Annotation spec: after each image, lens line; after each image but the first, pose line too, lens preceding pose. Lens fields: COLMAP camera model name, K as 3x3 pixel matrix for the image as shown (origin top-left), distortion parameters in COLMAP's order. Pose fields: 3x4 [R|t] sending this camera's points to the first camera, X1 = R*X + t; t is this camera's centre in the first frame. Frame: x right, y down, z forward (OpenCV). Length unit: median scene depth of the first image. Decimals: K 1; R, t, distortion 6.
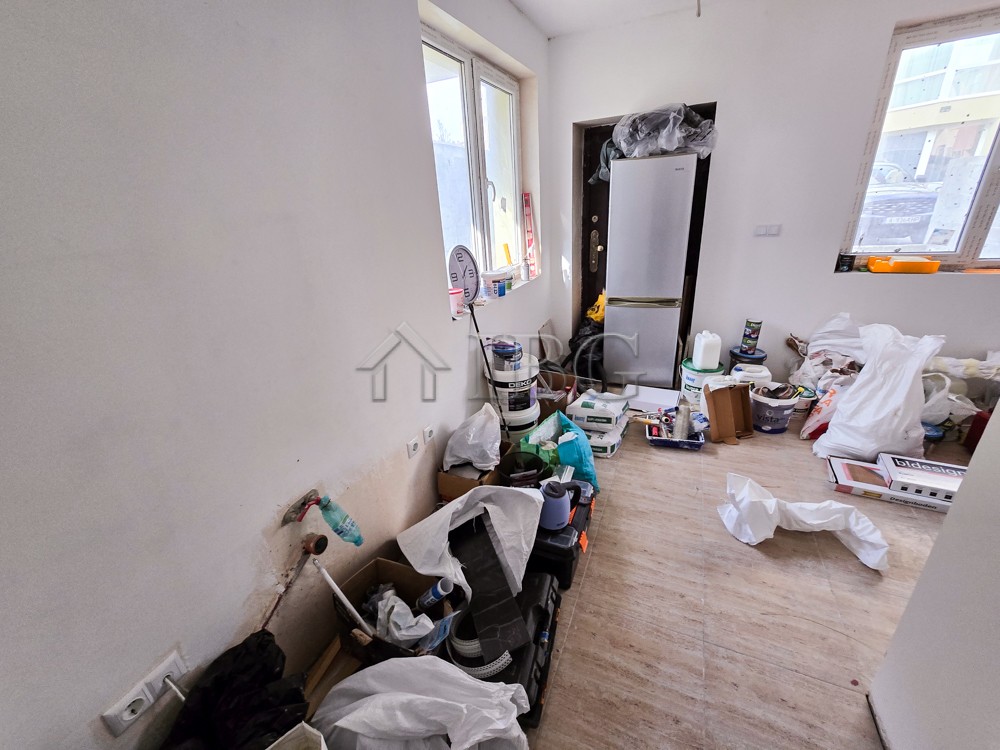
lens RADIAL K [[403.7, 0, 500.0], [0, 403.7, 375.0], [0, 0, 1]] dist [0.000752, -0.000345]
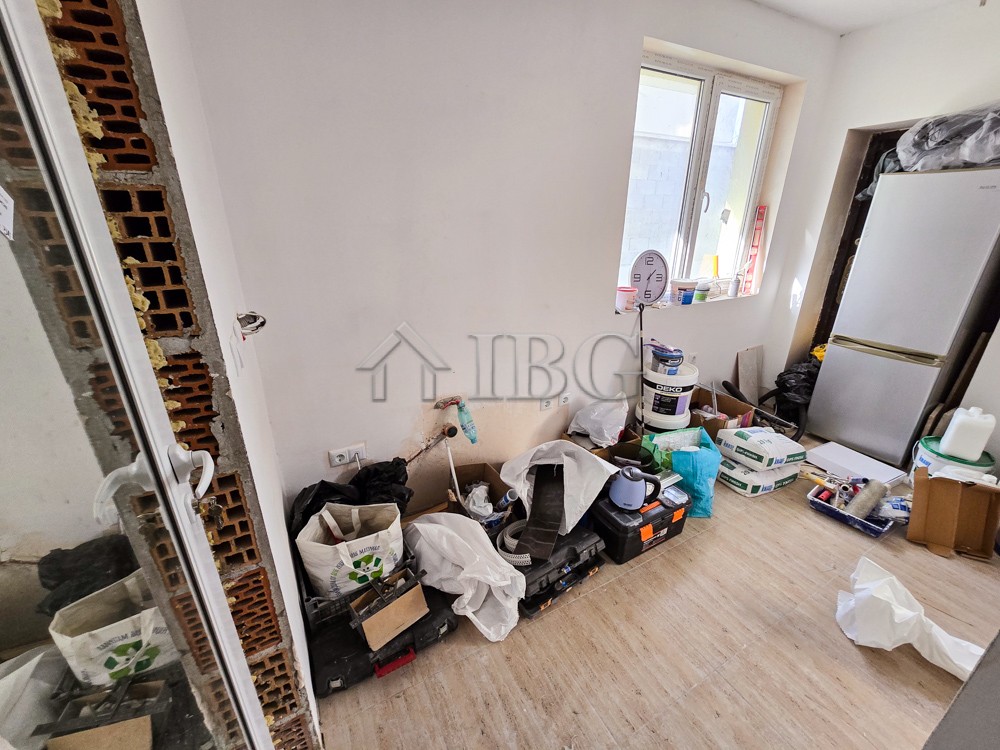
lens RADIAL K [[397.2, 0, 500.0], [0, 397.2, 375.0], [0, 0, 1]] dist [0.000196, 0.000612]
pose [[0.799673, 0.288036, -0.526838, 0.220811], [-0.285666, 0.954269, 0.088119, 0.021263], [0.528127, 0.080034, 0.845386, -0.088669]]
